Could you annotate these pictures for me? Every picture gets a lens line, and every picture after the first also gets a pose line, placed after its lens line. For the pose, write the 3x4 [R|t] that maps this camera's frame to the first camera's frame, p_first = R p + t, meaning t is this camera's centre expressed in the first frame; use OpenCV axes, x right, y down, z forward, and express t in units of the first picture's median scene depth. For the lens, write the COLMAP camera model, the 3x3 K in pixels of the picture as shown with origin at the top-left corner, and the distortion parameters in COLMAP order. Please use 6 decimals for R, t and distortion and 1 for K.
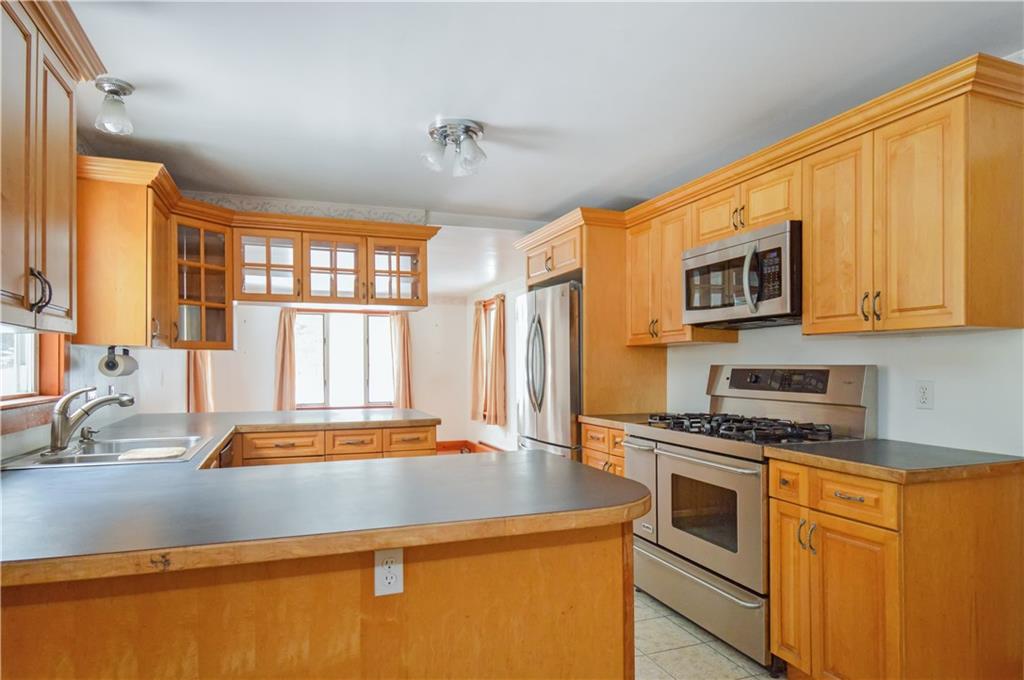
lens RADIAL K [[606.6, 0, 516.6], [0, 606.6, 364.3], [0, 0, 1]] dist [-0.008059, -0.003074]
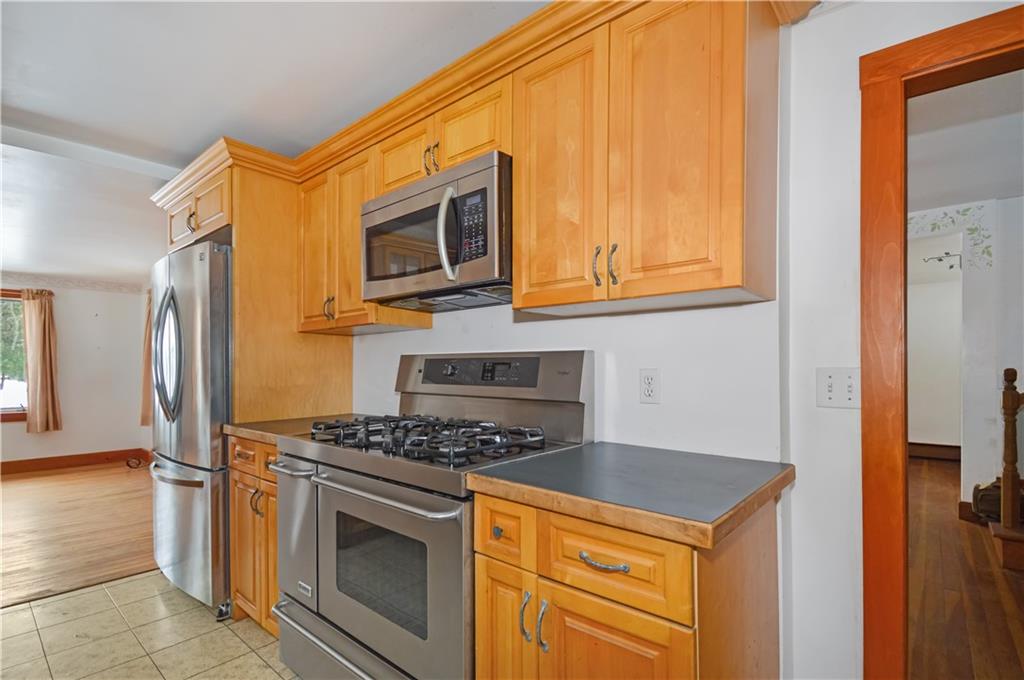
lens RADIAL K [[478.0, 0, 513.7], [0, 478.0, 367.6], [0, 0, 1]] dist [0.000400, -0.000115]
pose [[0.874612, -0.001815, 0.484819, 0.175448], [0.000409, 0.999995, 0.003007, 0.019604], [-0.484823, -0.002432, 0.874609, 0.452378]]
